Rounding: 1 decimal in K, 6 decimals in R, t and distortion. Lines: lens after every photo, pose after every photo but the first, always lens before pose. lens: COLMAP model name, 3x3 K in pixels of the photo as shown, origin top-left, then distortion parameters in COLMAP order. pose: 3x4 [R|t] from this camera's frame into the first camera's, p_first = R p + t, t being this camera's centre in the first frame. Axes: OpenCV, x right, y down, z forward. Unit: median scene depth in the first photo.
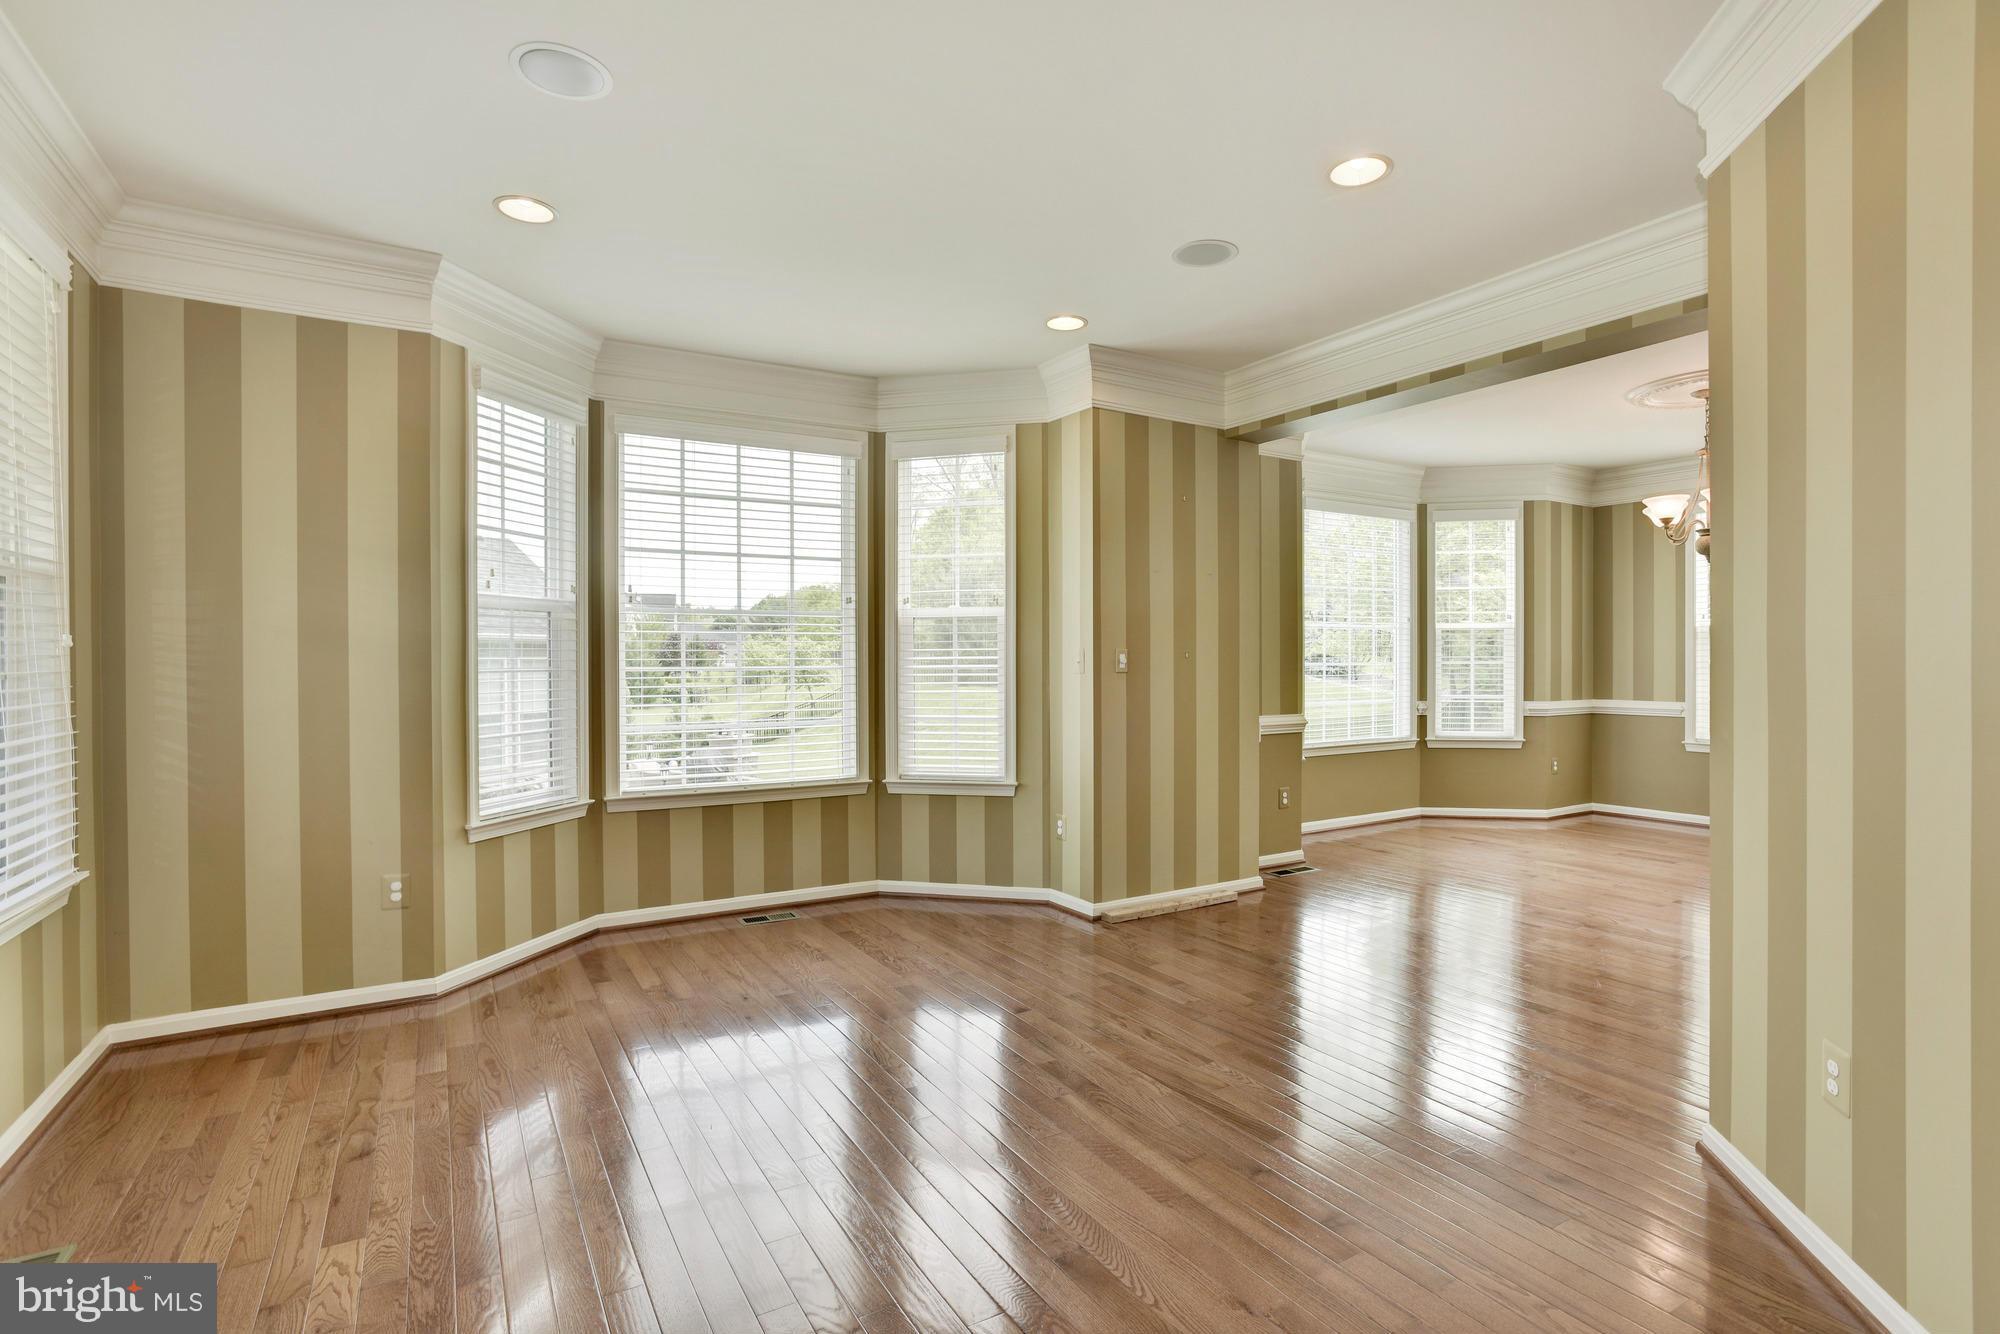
lens RADIAL K [[943.9, 0, 1000.0], [0, 943.9, 667.0], [0, 0, 1]] dist [-0.061096, 0.035255]
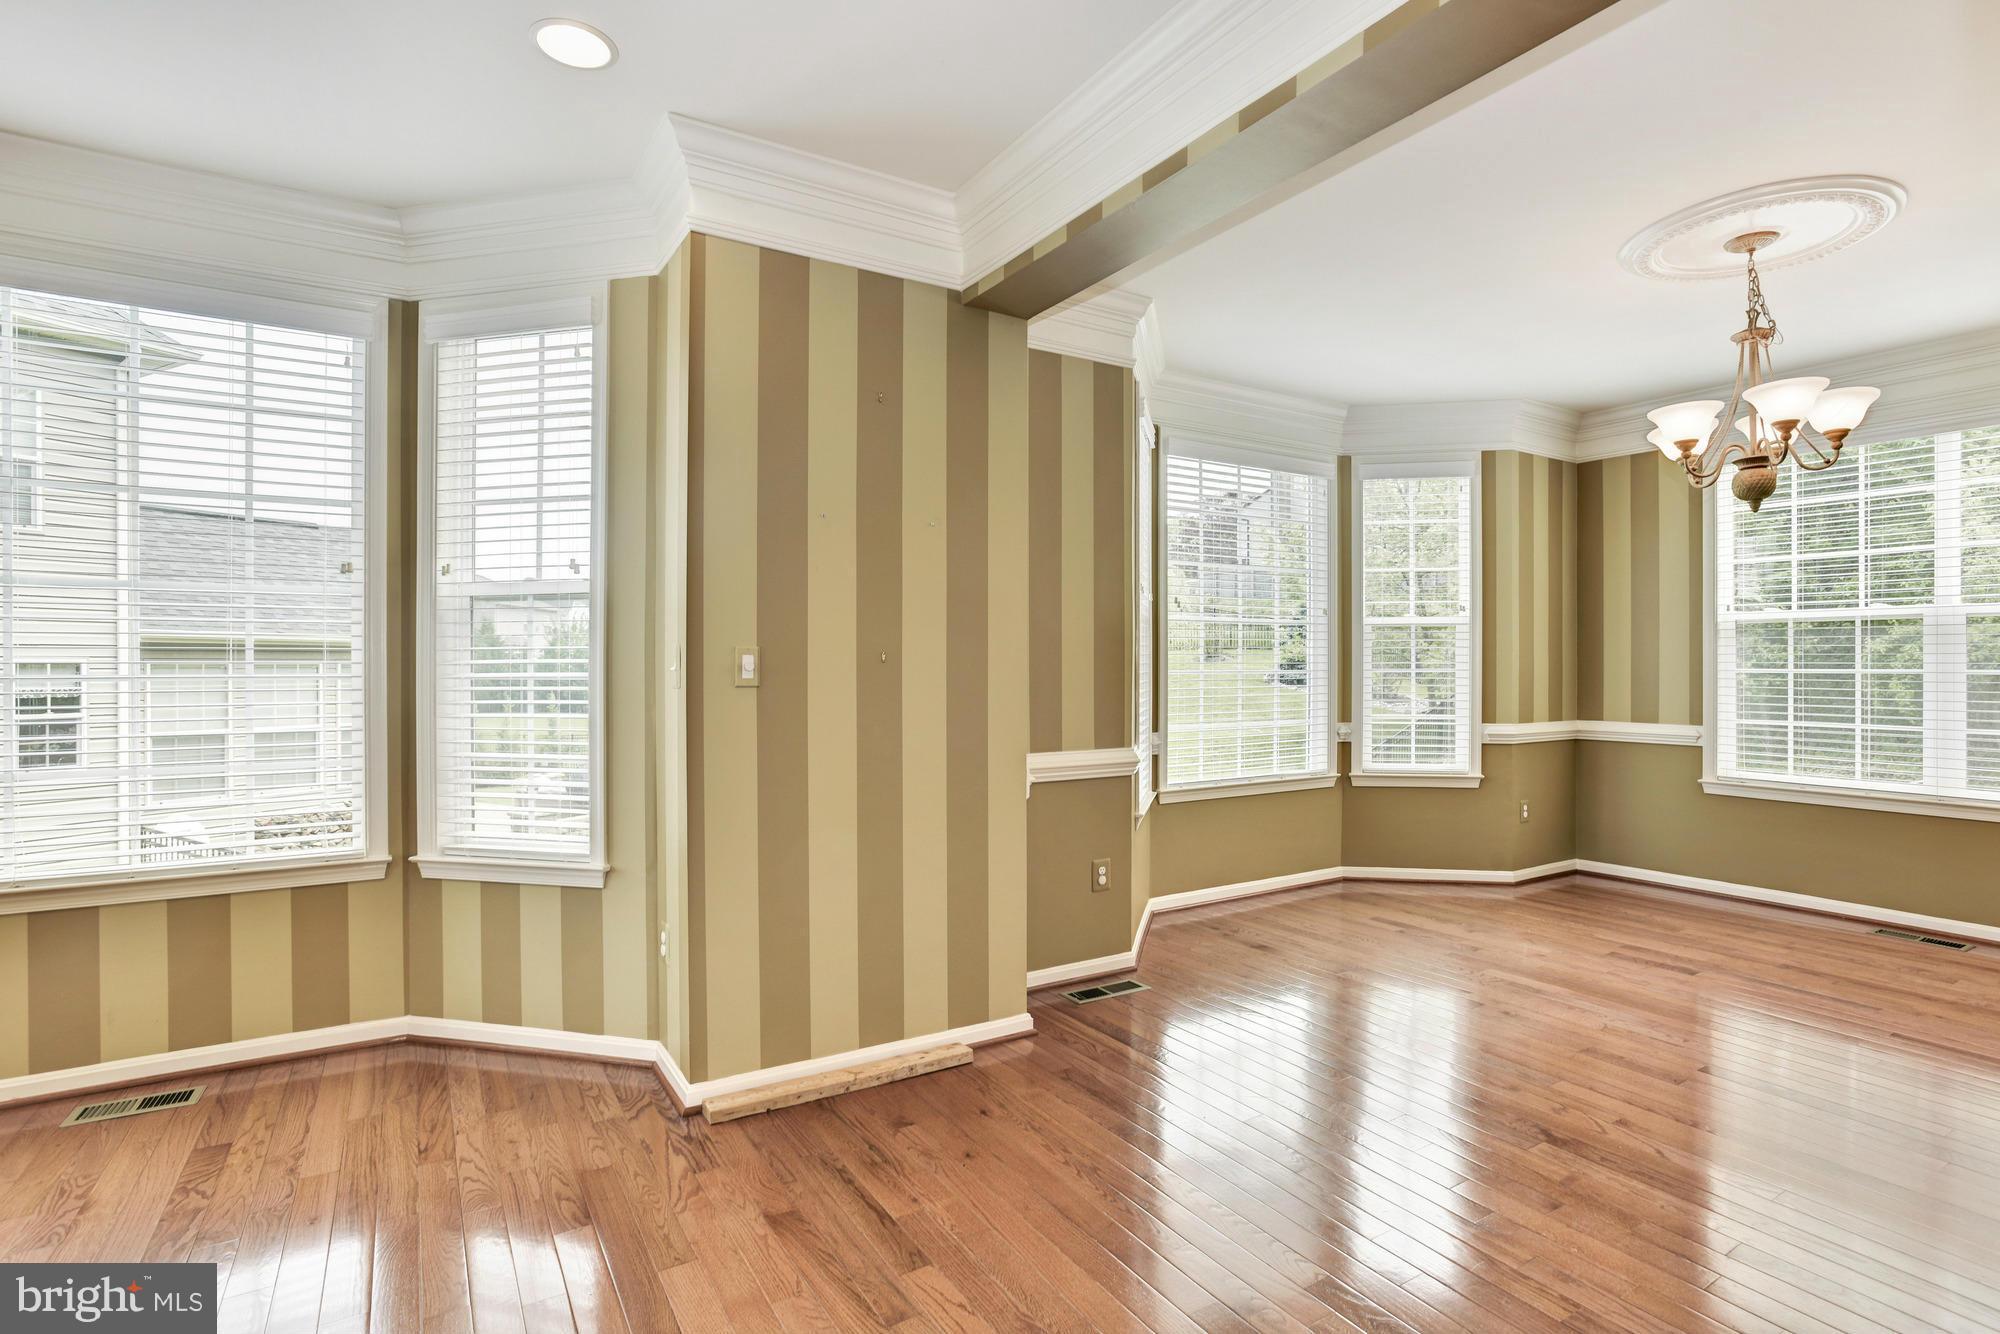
lens RADIAL K [[943.9, 0, 1000.0], [0, 943.9, 667.0], [0, 0, 1]] dist [-0.061096, 0.035255]
pose [[0.999990, 0.003055, 0.003204, 0.207501], [-0.003033, 0.999972, -0.006912, -0.001786], [-0.003225, 0.006902, 0.999971, 0.305634]]
